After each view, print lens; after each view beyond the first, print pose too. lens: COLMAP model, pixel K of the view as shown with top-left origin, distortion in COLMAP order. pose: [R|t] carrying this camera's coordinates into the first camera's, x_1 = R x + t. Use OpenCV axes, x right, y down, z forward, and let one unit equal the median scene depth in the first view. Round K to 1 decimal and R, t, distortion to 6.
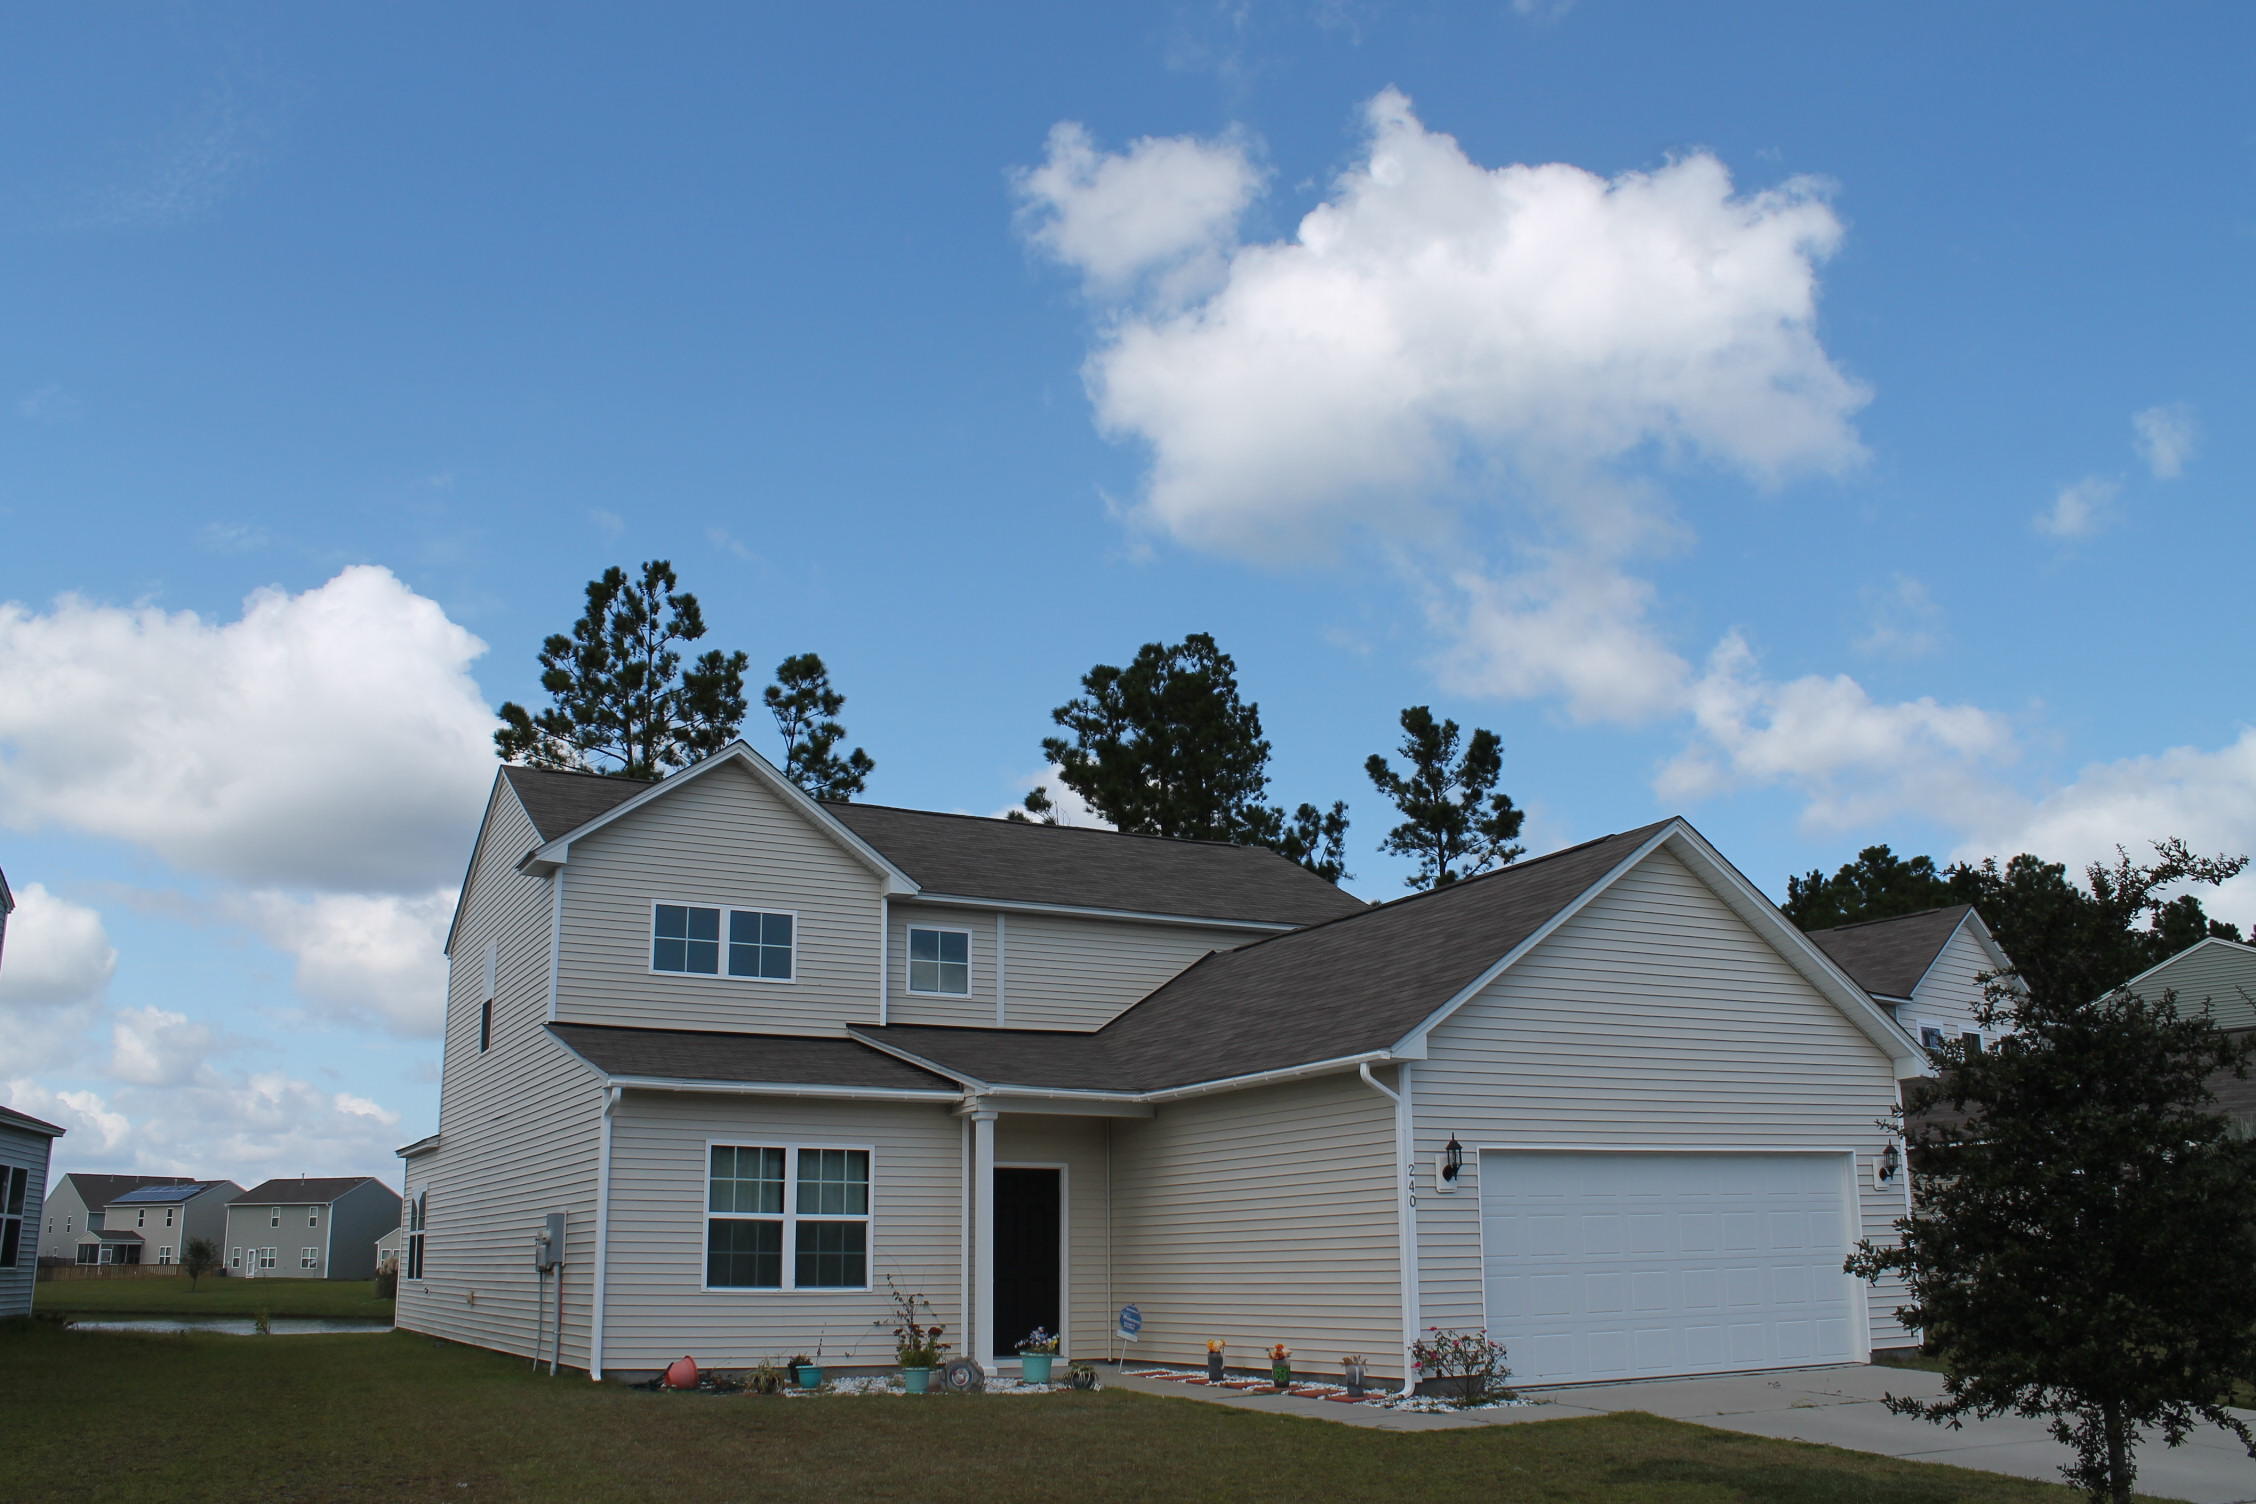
lens RADIAL K [[1921.7, 0, 1117.7], [0, 1921.7, 735.3], [0, 0, 1]] dist [-0.178064, 0.153561]
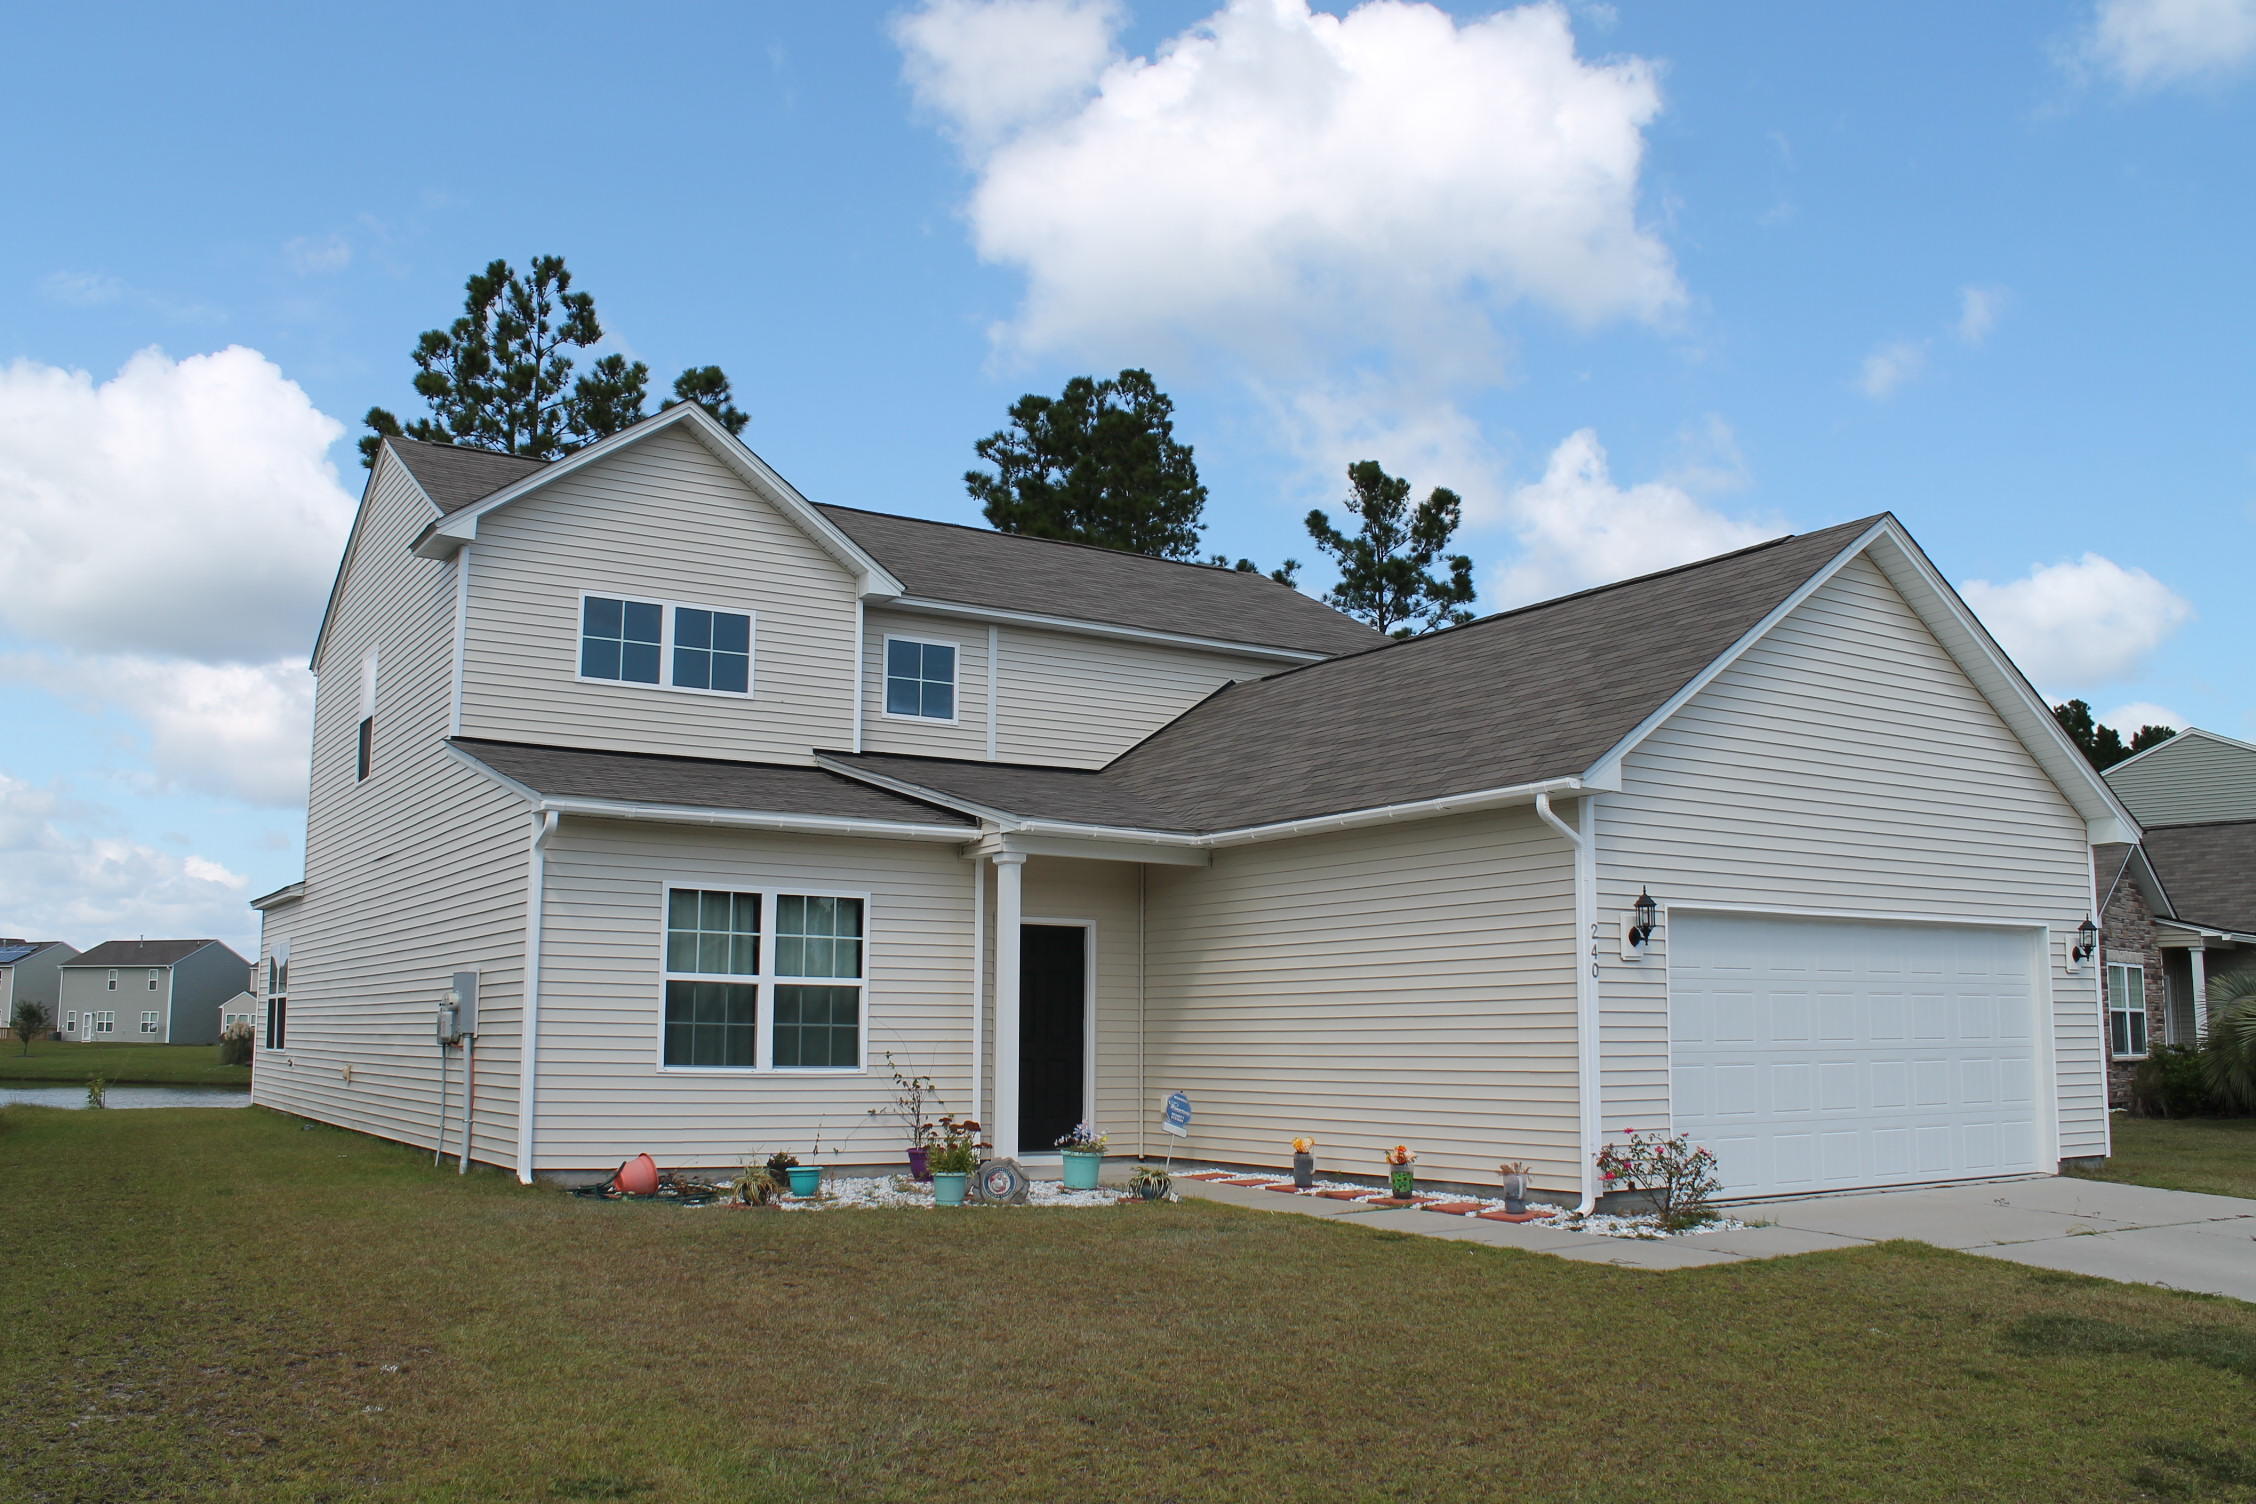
lens RADIAL K [[1921.7, 0, 1117.7], [0, 1921.7, 735.3], [0, 0, 1]] dist [-0.178064, 0.153561]
pose [[0.996694, 0.027389, 0.076485, -0.077014], [-0.035934, 0.992981, 0.112679, 0.048777], [-0.072862, -0.115055, 0.990683, 0.177350]]
